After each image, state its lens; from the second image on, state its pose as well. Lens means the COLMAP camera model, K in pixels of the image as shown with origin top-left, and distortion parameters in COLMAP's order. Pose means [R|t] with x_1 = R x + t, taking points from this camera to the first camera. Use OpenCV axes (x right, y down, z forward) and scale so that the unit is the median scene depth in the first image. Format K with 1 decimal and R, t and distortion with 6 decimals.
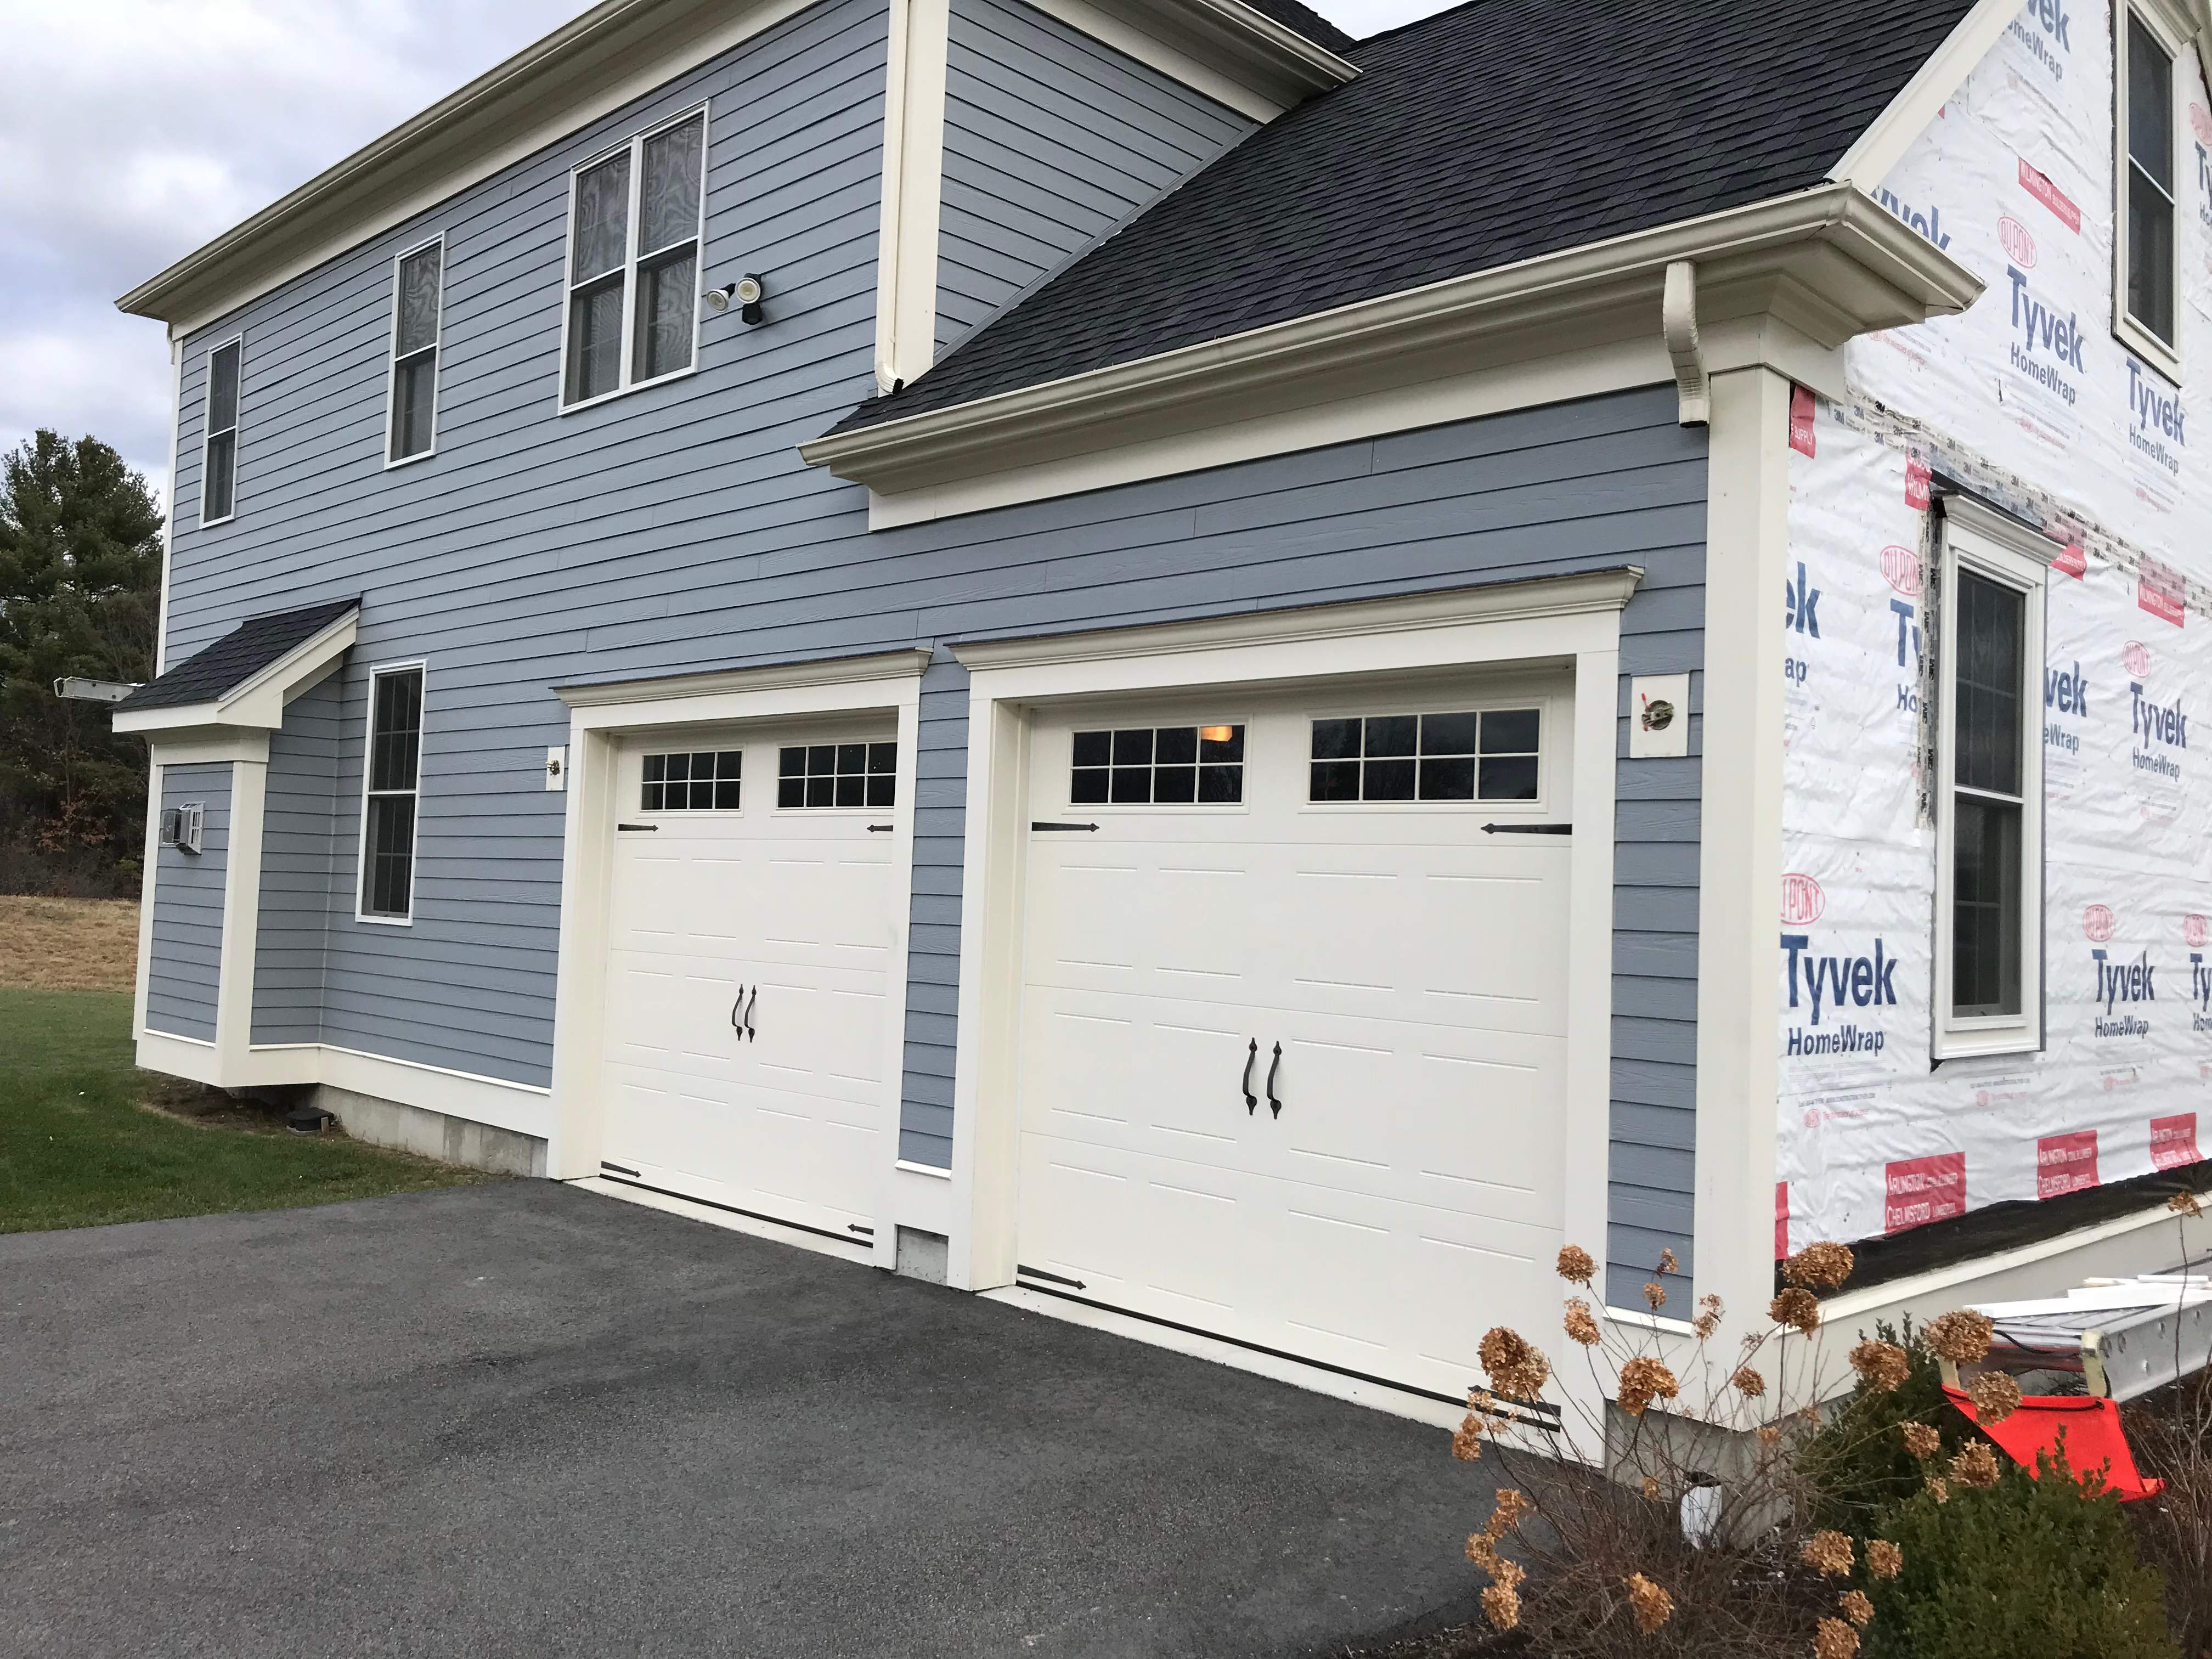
lens RADIAL K [[1799.1, 0, 1097.5], [0, 1799.1, 819.0], [0, 0, 1]] dist [0.013654, 0.013684]
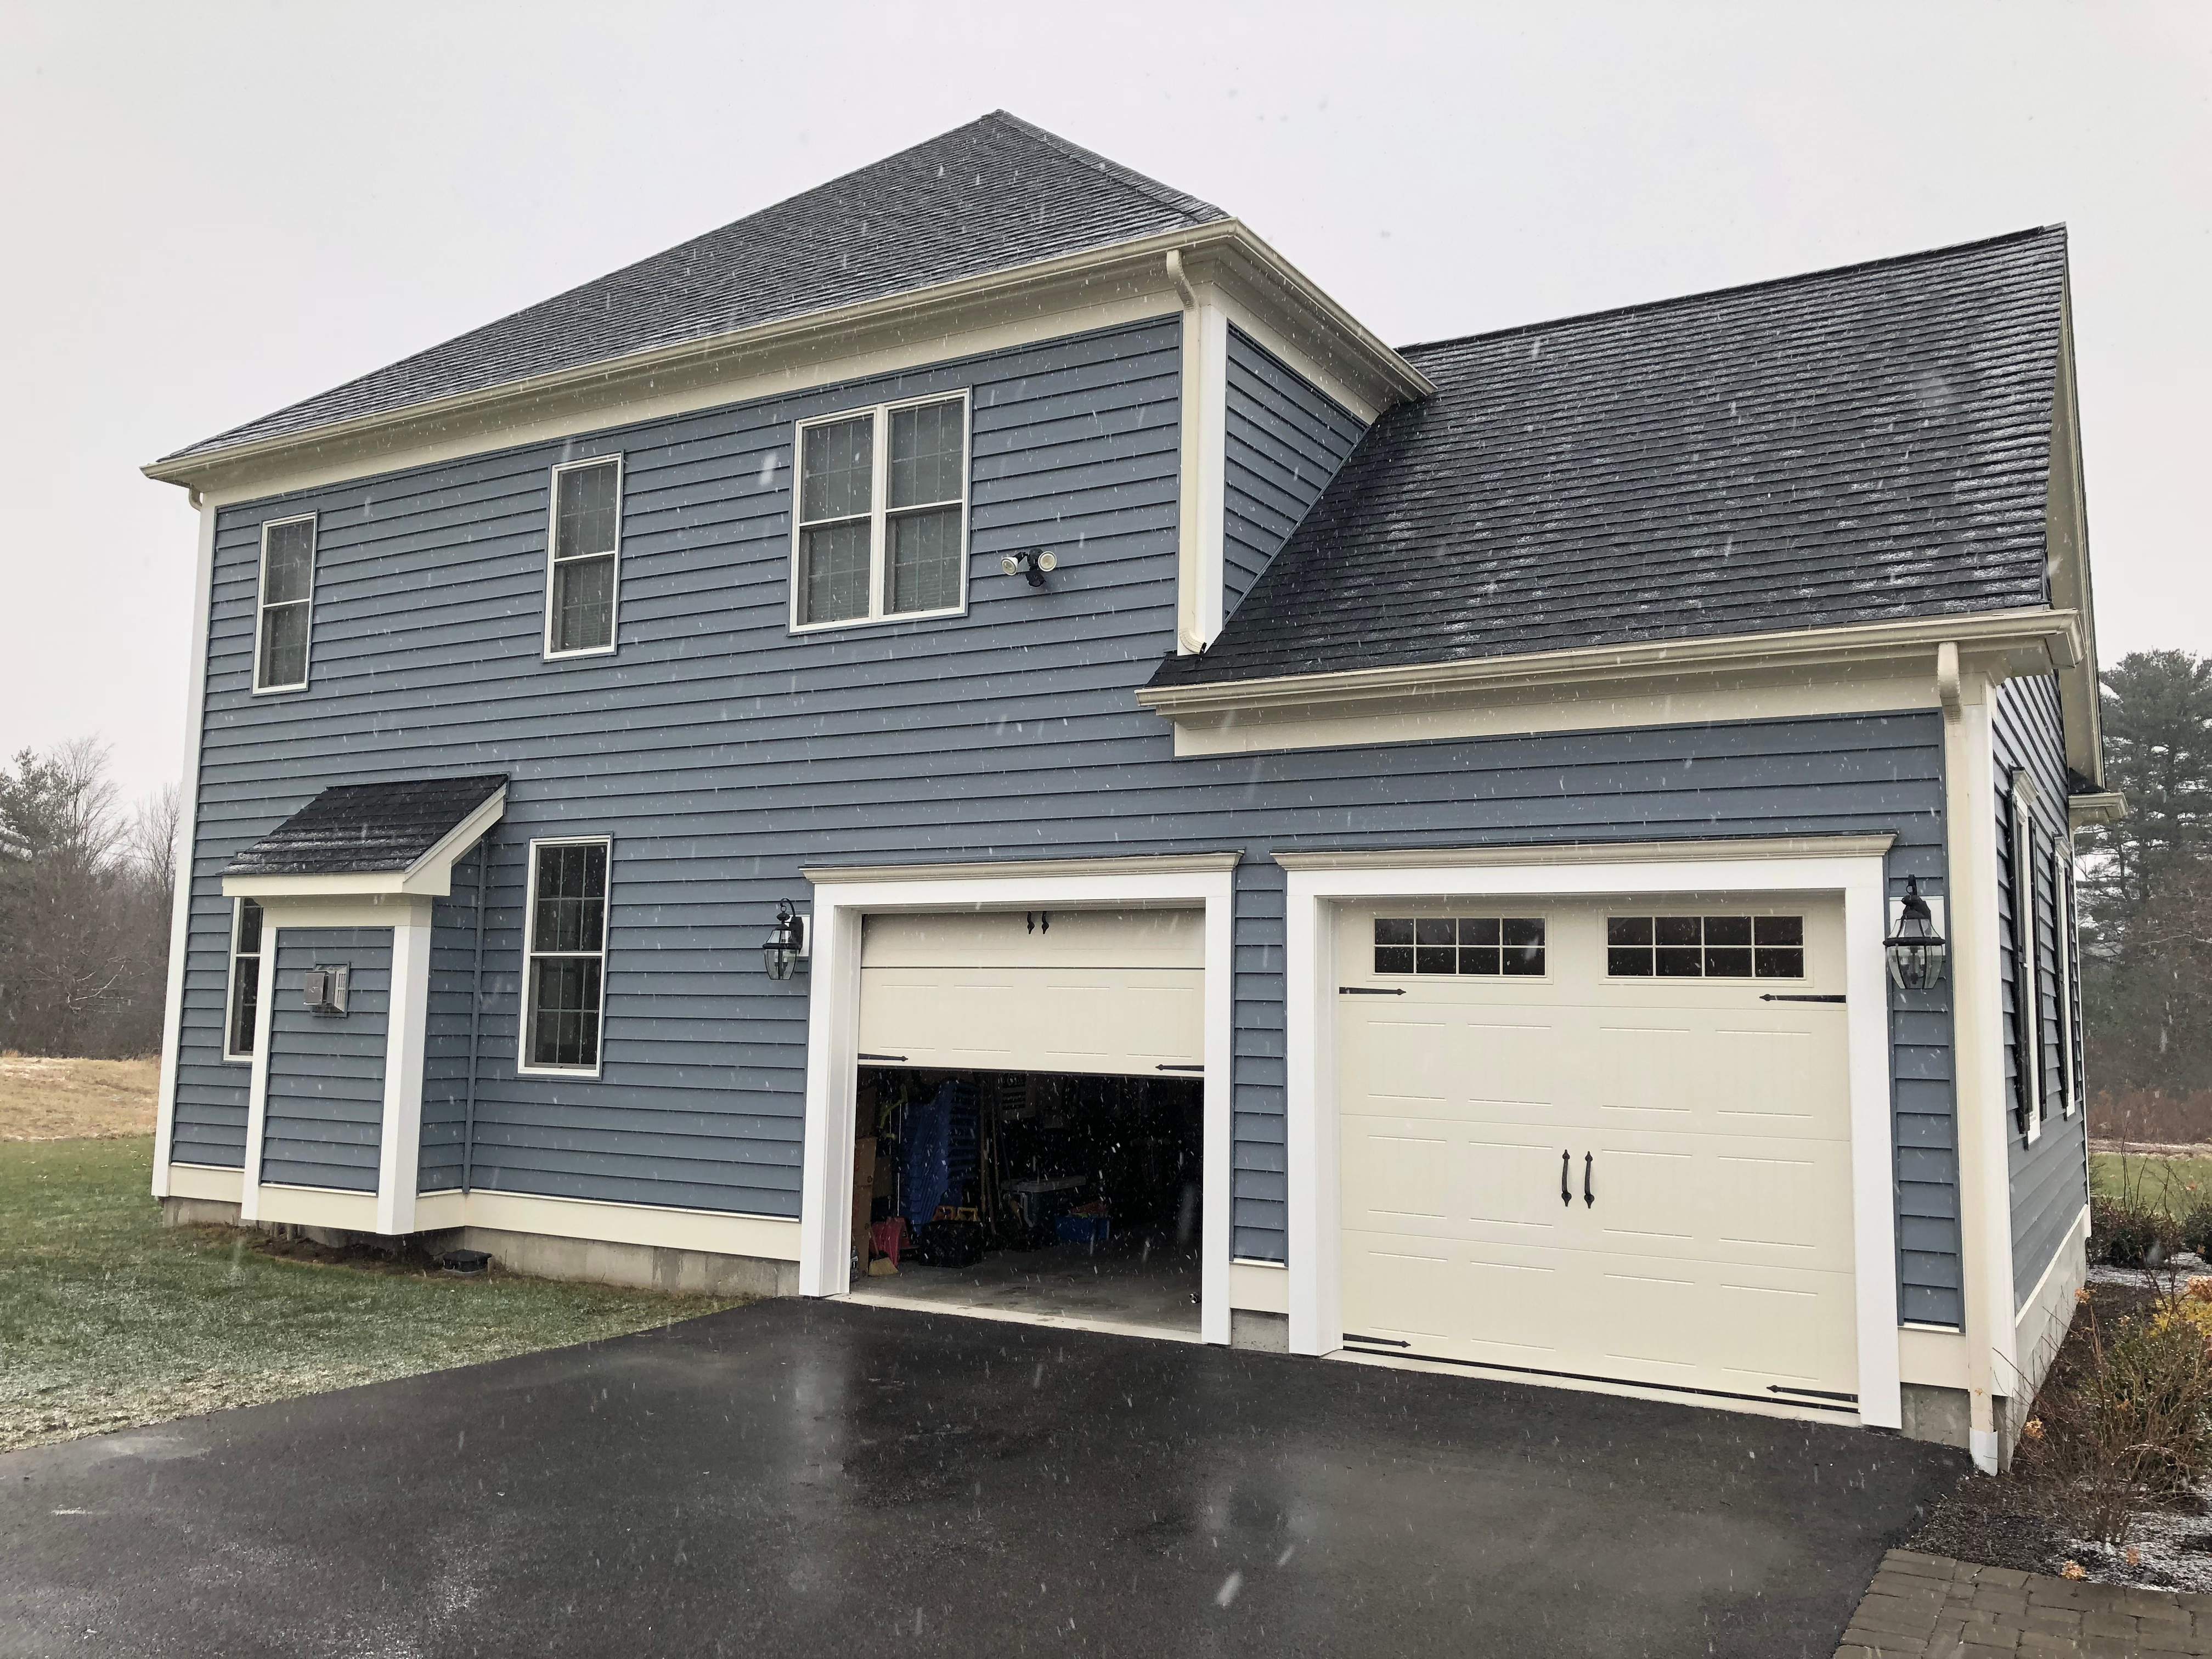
lens RADIAL K [[1780.2, 0, 1109.9], [0, 1780.2, 819.4], [0, 0, 1]] dist [0.033195, -0.007341]
pose [[0.967469, -0.002516, 0.252977, -0.525386], [0.014776, 0.998806, -0.046575, -0.062727], [-0.252558, 0.048797, 0.966351, -0.212121]]
